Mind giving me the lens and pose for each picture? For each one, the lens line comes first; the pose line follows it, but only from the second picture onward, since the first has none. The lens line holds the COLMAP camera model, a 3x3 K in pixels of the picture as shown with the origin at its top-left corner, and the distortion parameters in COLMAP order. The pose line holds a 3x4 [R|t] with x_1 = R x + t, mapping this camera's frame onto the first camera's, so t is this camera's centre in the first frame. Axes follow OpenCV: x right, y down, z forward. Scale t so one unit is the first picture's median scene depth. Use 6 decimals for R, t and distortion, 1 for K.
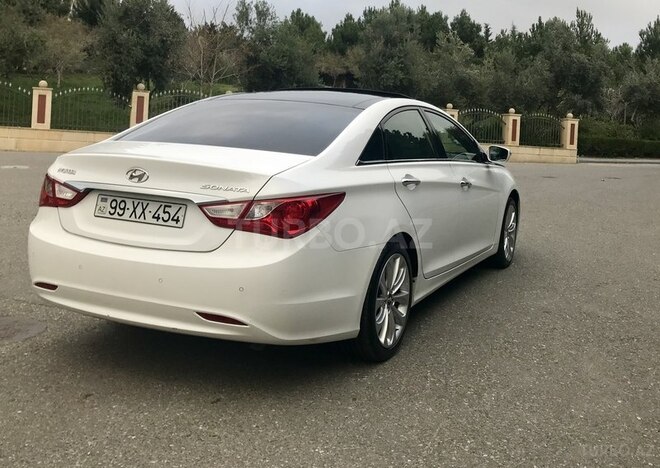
lens RADIAL K [[542.2, 0, 330.2], [0, 542.2, 234.2], [0, 0, 1]] dist [-0.000458, -0.000515]
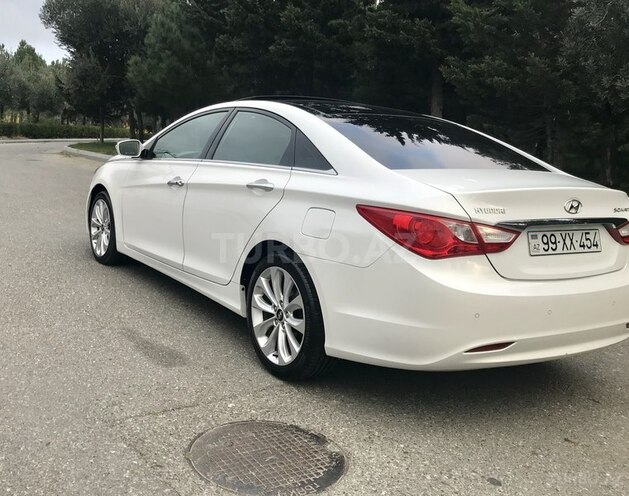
lens RADIAL K [[550.2, 0, 314.3], [0, 550.2, 248.3], [0, 0, 1]] dist [0.007850, 0.000579]
pose [[0.665382, -0.156682, 0.729875, -1.374707], [0.124090, 0.987337, 0.098826, -0.186029], [-0.736117, 0.024813, 0.676399, 0.652165]]
